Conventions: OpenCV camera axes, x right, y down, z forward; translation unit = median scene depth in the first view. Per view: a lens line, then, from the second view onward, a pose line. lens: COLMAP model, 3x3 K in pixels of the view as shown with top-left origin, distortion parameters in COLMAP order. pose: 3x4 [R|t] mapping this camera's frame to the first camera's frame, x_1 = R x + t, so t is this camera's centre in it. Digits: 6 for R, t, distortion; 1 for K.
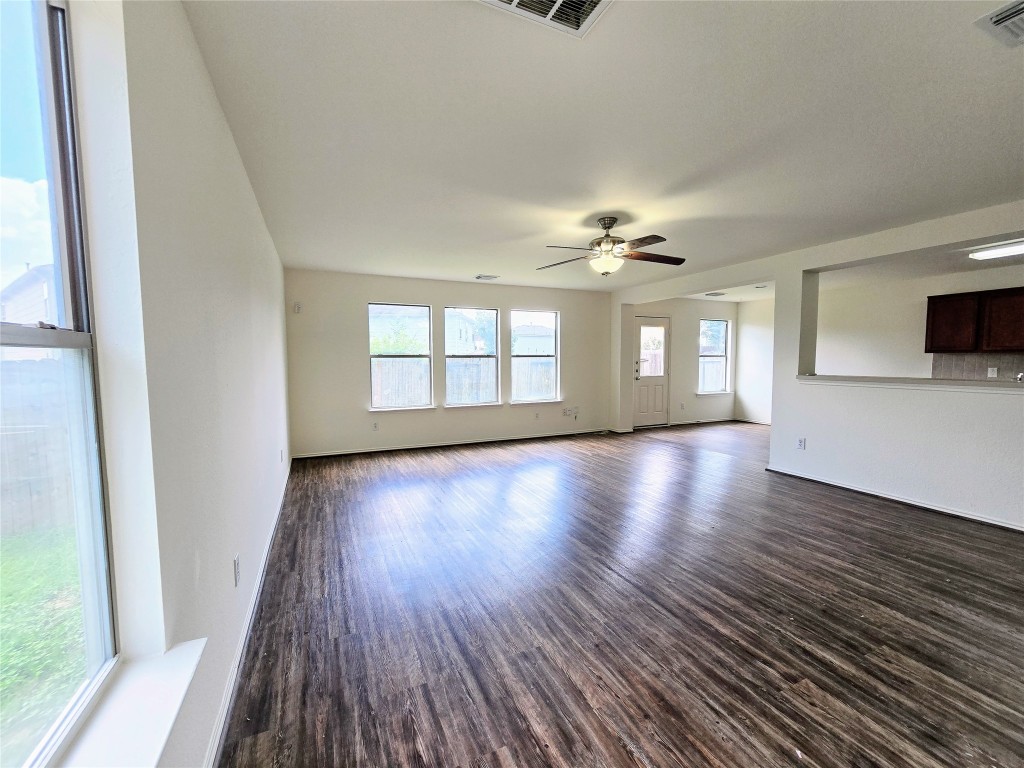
lens RADIAL K [[423.2, 0, 504.9], [0, 423.2, 389.6], [0, 0, 1]] dist [-0.004355, 0.001978]
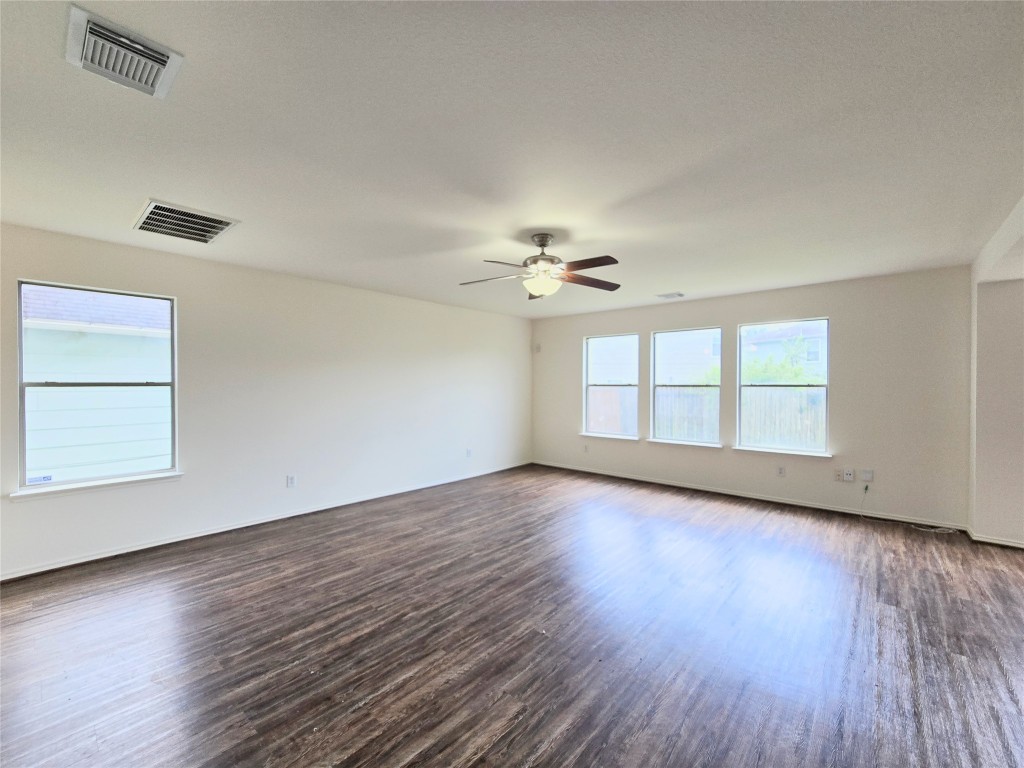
lens RADIAL K [[423.2, 0, 502.9], [0, 423.2, 389.6], [0, 0, 1]] dist [-0.004355, 0.001978]
pose [[0.407147, 0.014600, -0.913246, 1.231254], [-0.069247, 0.997488, -0.014925, -0.071387], [0.910734, 0.069316, 0.407135, 0.695655]]
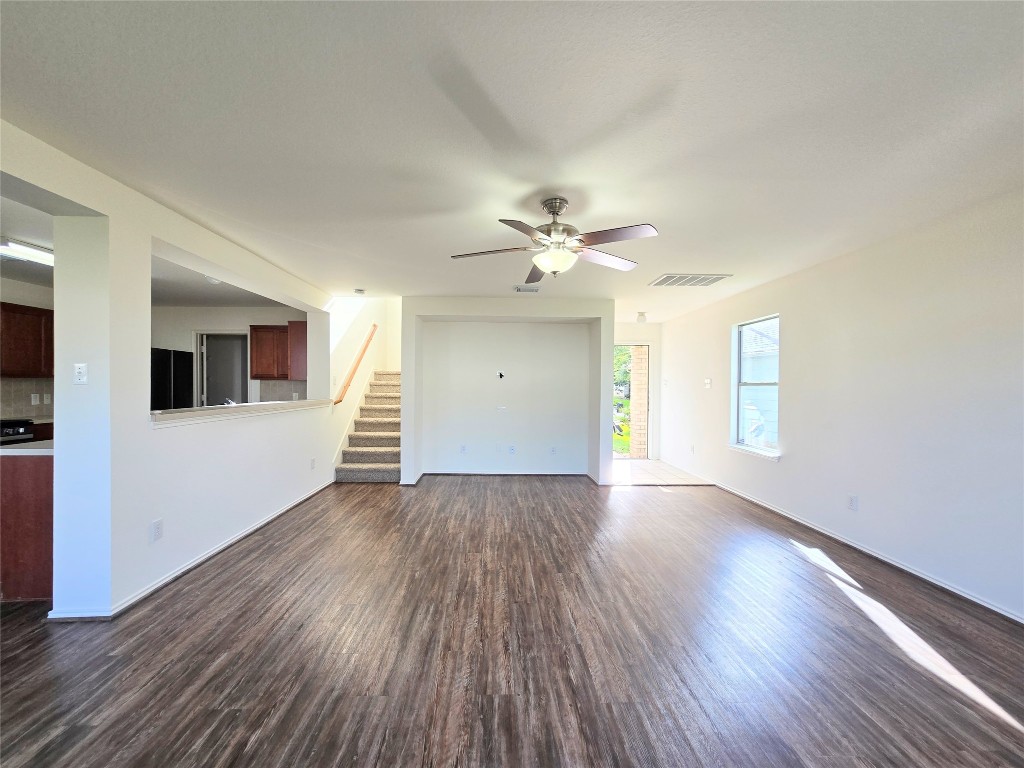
lens RADIAL K [[423.2, 0, 510.6], [0, 423.2, 390.8], [0, 0, 1]] dist [-0.004355, 0.001978]
pose [[-0.928603, -0.008736, 0.370973, 0.044306], [0.022837, 0.996482, 0.080631, -0.157608], [-0.370373, 0.083346, -0.925137, 2.086683]]
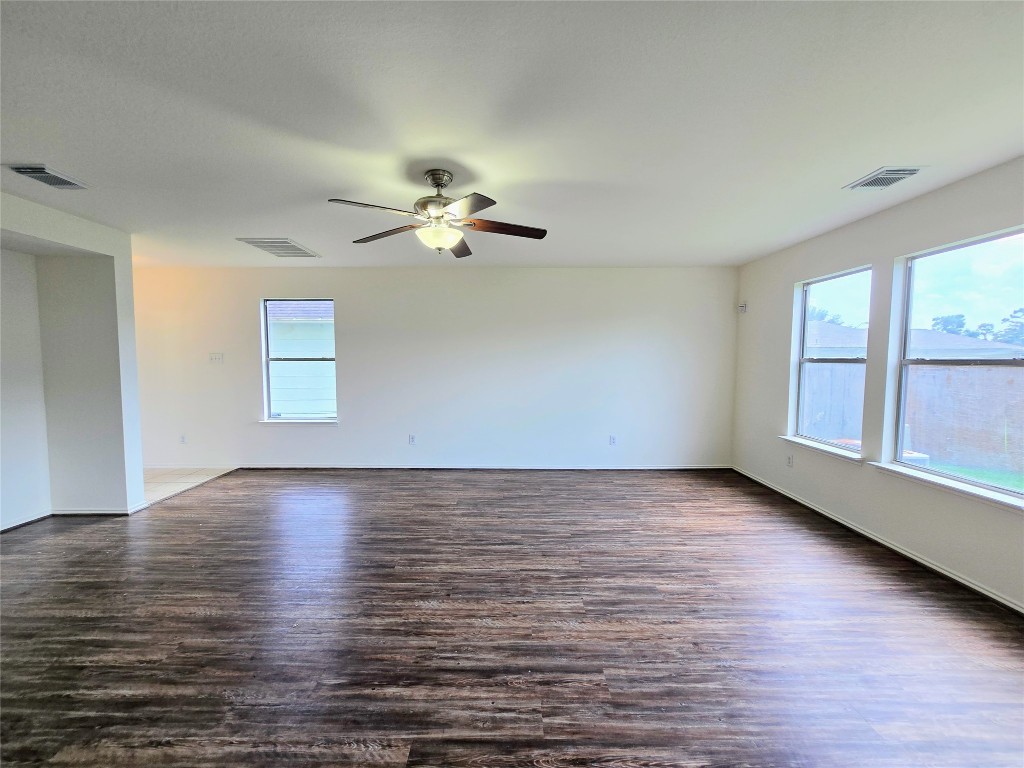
lens RADIAL K [[423.2, 0, 505.7], [0, 423.2, 391.6], [0, 0, 1]] dist [-0.004355, 0.001978]
pose [[-0.412234, 0.072417, -0.908195, 1.037383], [-0.066767, 0.991754, 0.109386, -0.147060], [0.908628, 0.105730, -0.404000, 1.705874]]
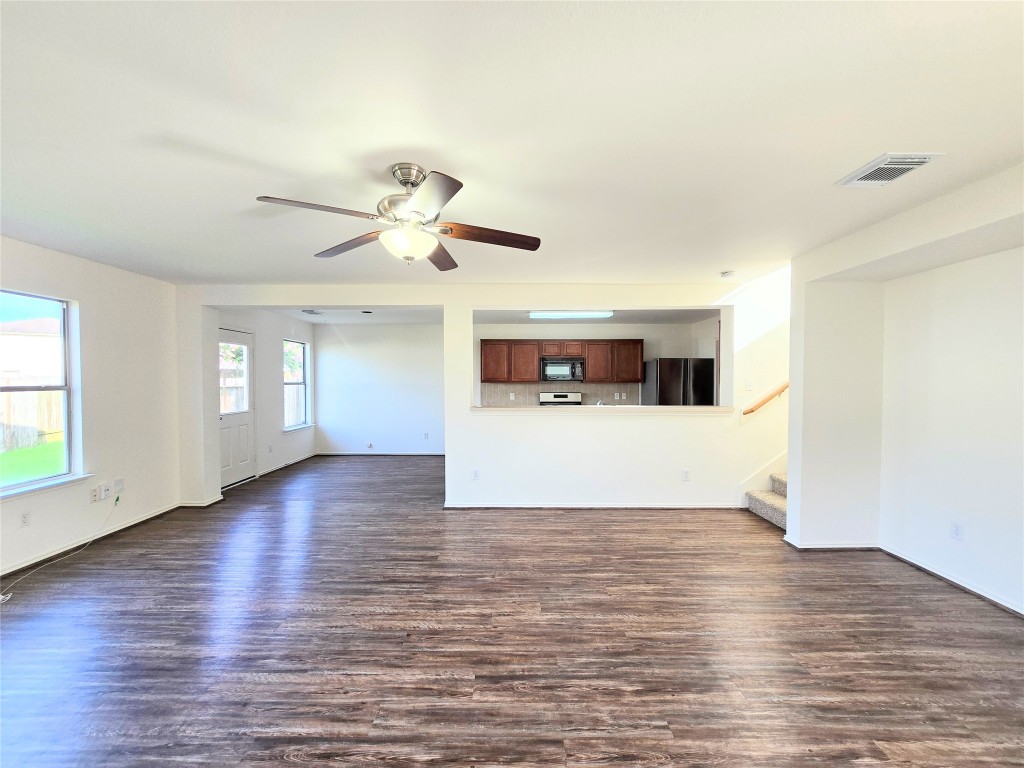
lens RADIAL K [[423.2, 0, 509.4], [0, 423.2, 388.3], [0, 0, 1]] dist [-0.004355, 0.001978]
pose [[0.408995, -0.016714, 0.912383, -0.292059], [0.064186, 0.997883, -0.010493, -0.096814], [-0.910276, 0.062854, 0.409202, 0.775266]]
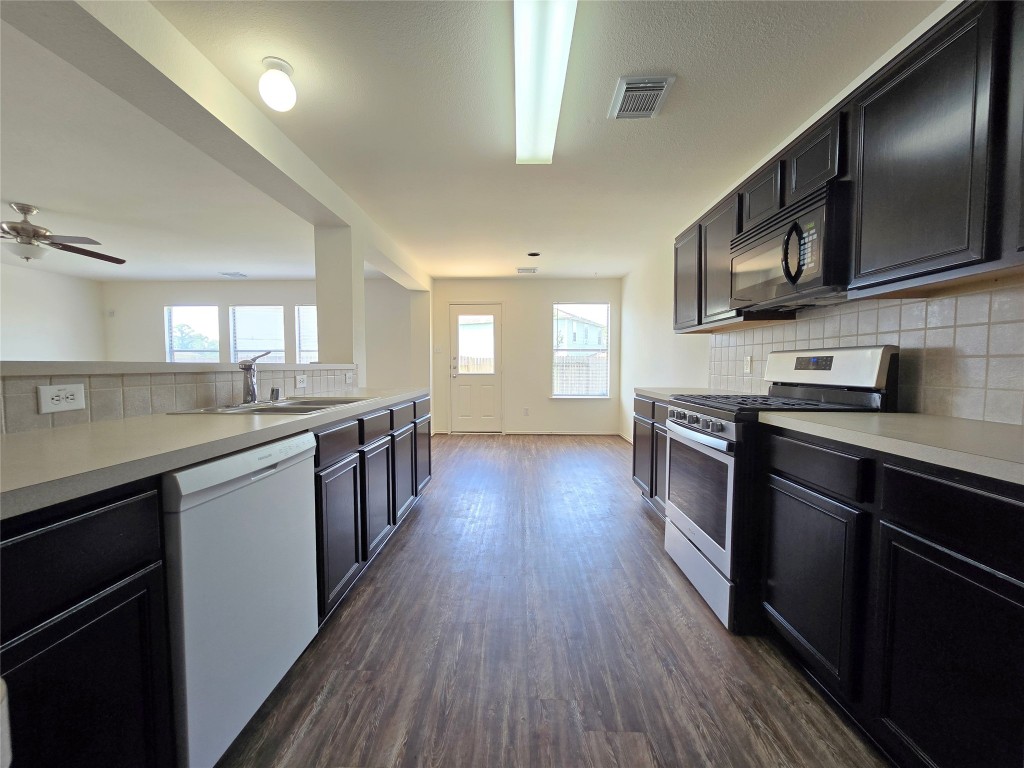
lens RADIAL K [[423.2, 0, 511.5], [0, 423.2, 389.6], [0, 0, 1]] dist [-0.004355, 0.001978]
pose [[0.911166, 0.021658, -0.411470, 2.044128], [-0.027216, 0.999600, -0.007652, 0.009592], [0.411139, 0.018171, 0.911391, 0.685979]]
